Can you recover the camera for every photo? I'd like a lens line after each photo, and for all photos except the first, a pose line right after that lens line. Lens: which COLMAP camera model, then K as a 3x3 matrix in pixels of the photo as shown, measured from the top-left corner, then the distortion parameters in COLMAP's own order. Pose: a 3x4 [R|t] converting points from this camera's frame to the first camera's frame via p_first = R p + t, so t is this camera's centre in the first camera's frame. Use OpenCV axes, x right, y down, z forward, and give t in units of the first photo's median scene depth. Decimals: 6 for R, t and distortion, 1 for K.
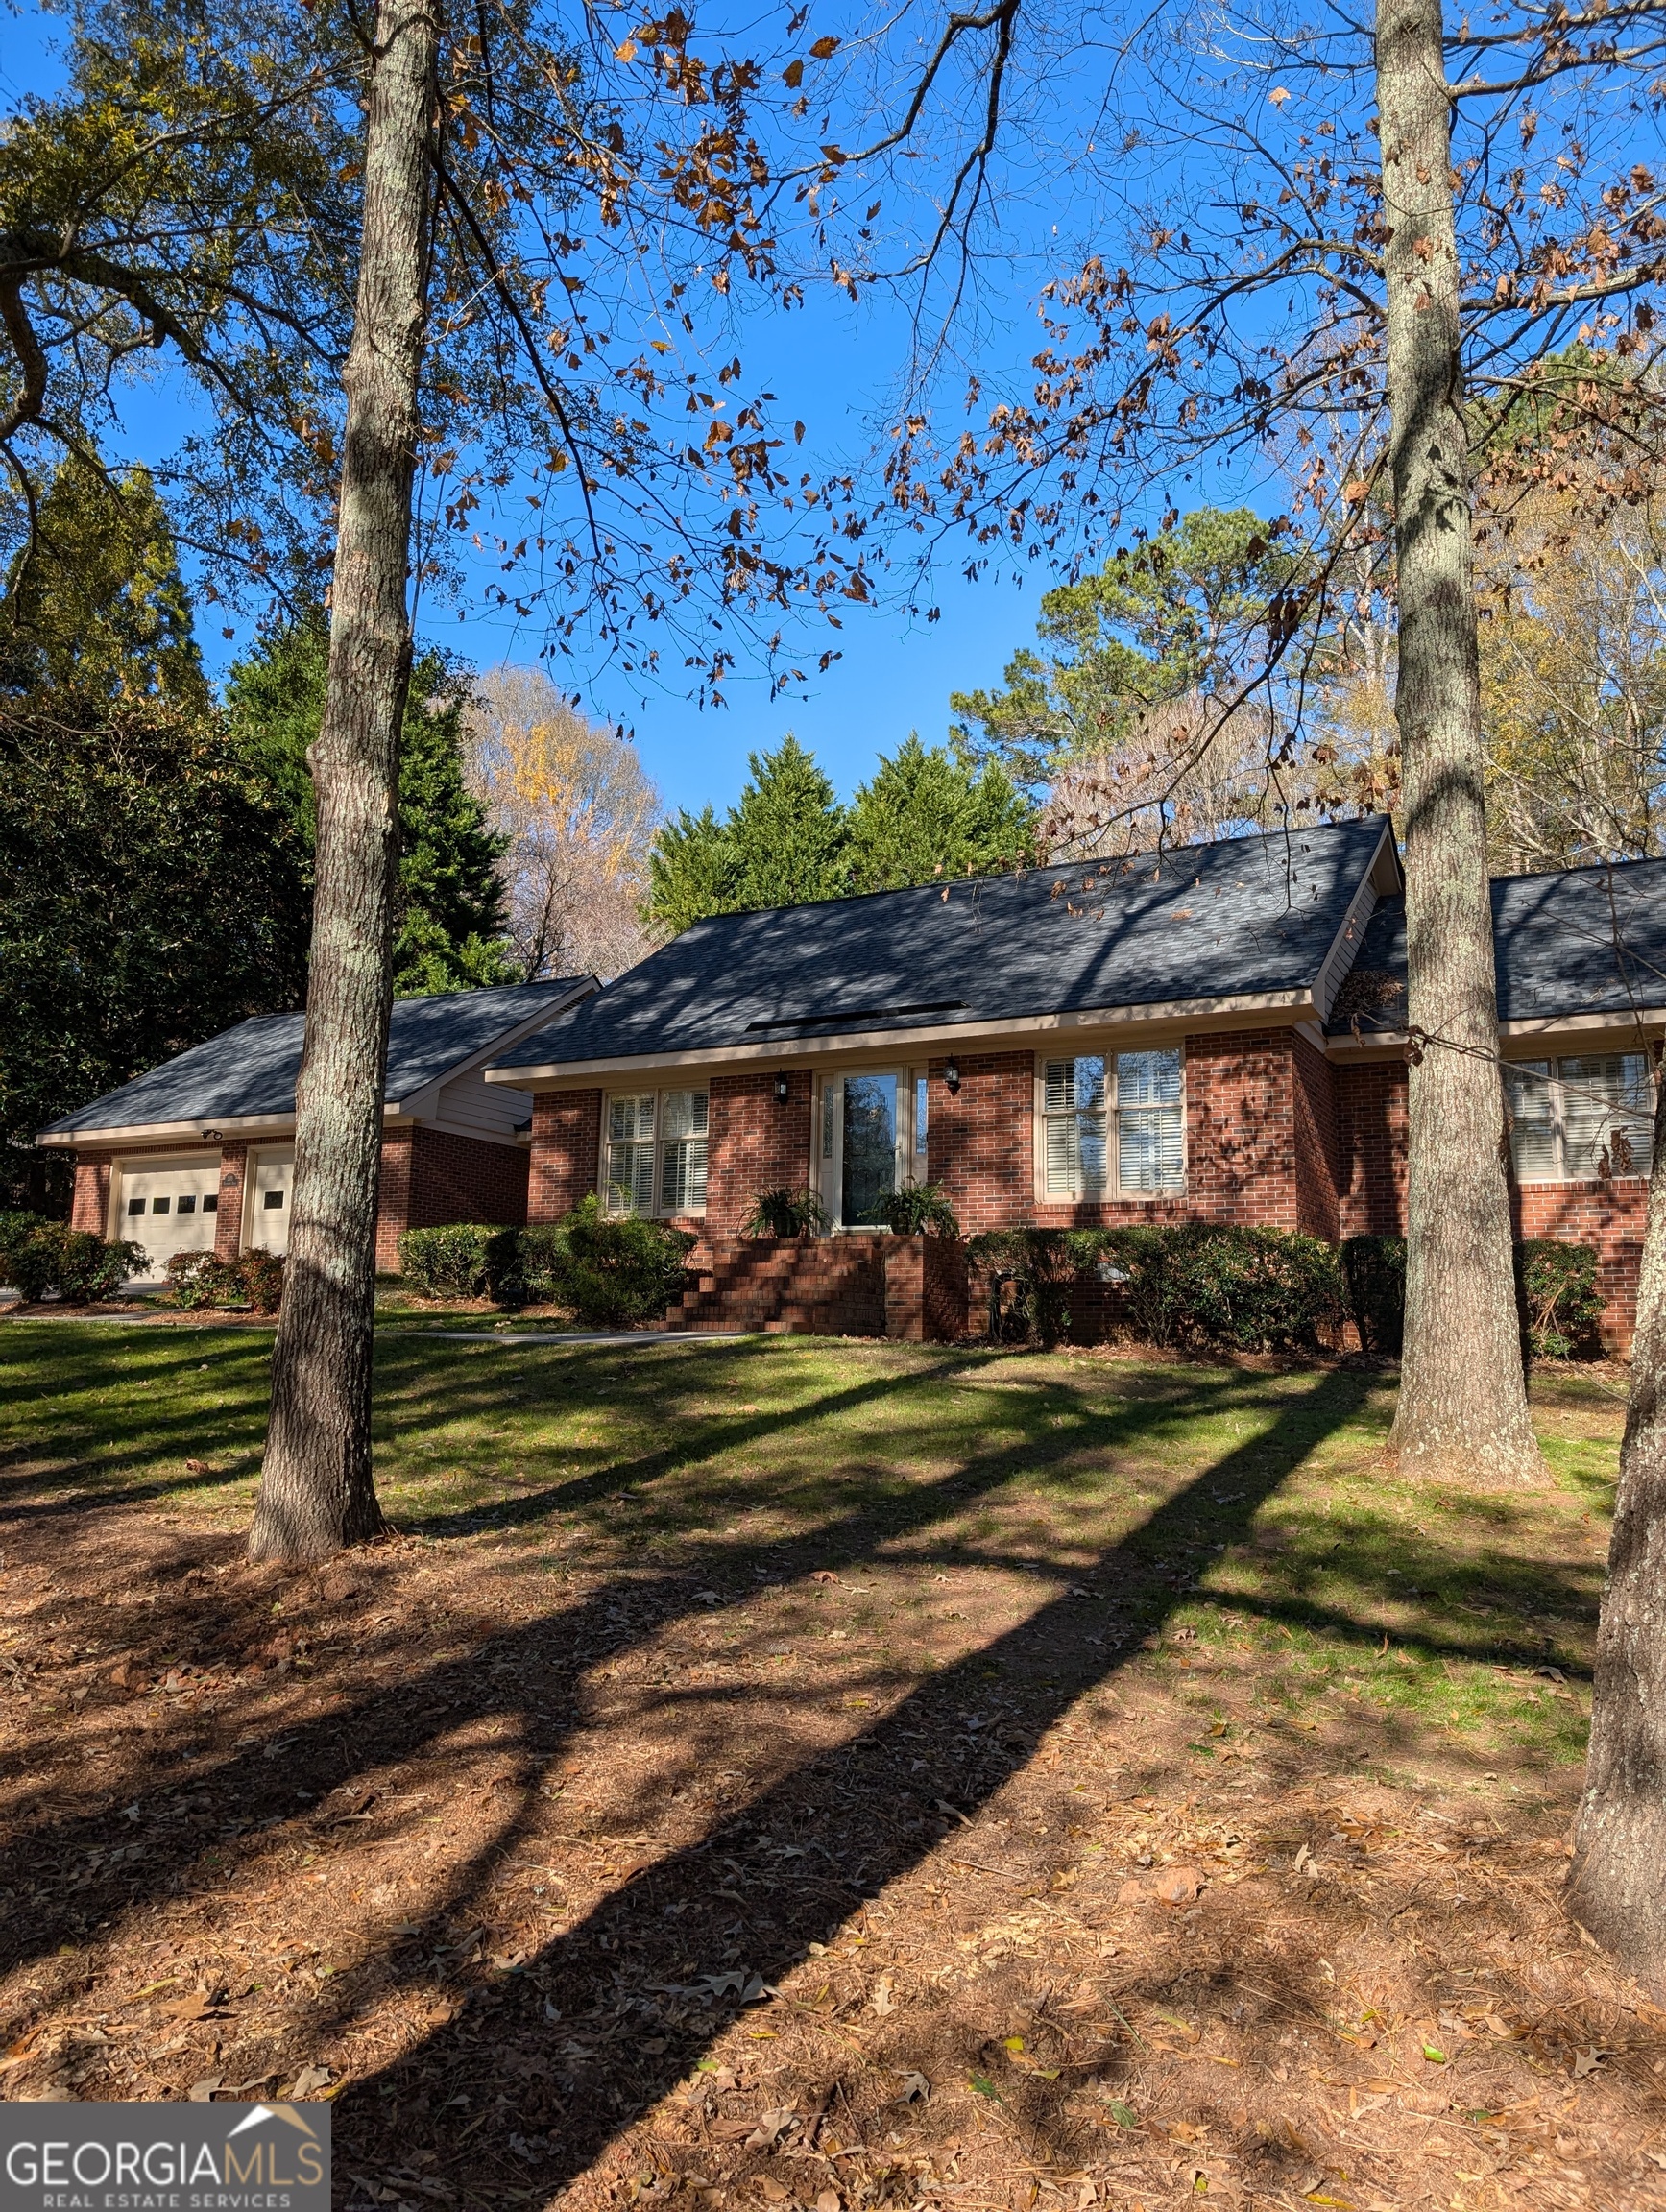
lens RADIAL K [[1569.8, 0, 830.0], [0, 1569.8, 1098.2], [0, 0, 1]] dist [0.034595, -0.034068]
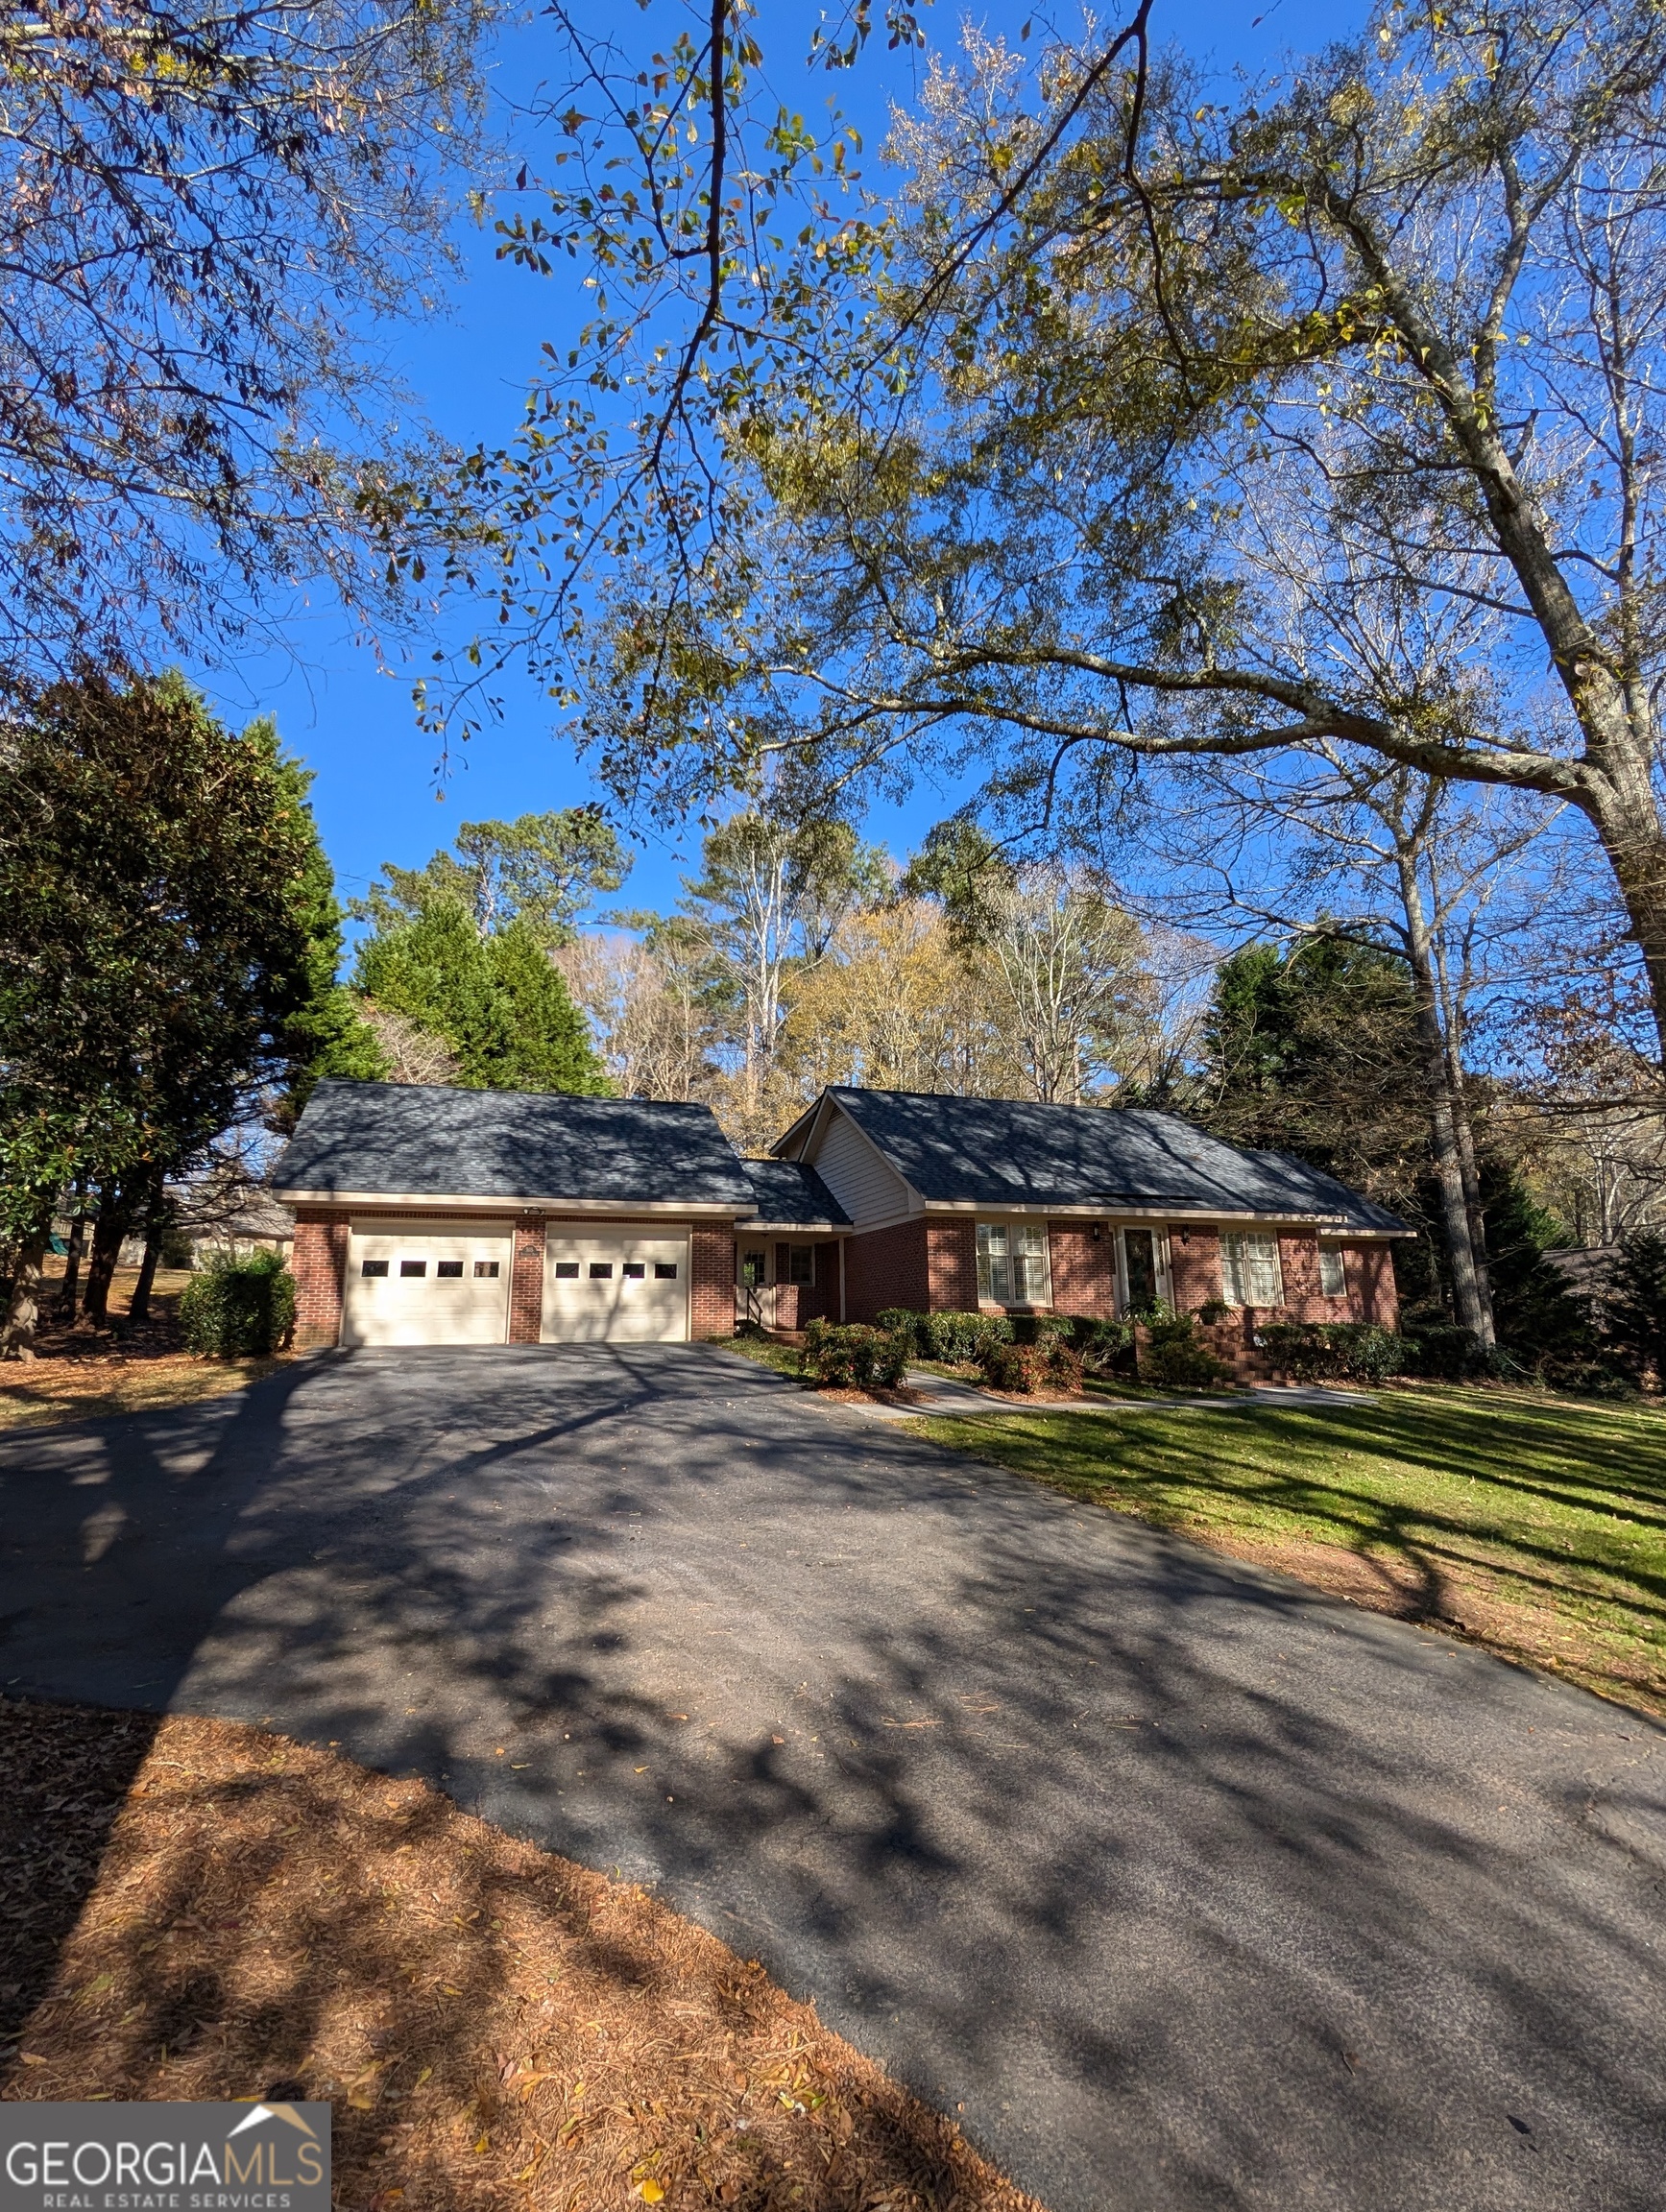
lens RADIAL K [[968.6, 0, 827.5], [0, 968.6, 1098.3], [0, 0, 1]] dist [-0.000207, 0.005725]
pose [[0.660904, 0.152950, 0.734719, -0.968861], [-0.105425, 0.988225, -0.110890, -0.002063], [-0.743029, -0.004170, 0.669246, 0.480528]]
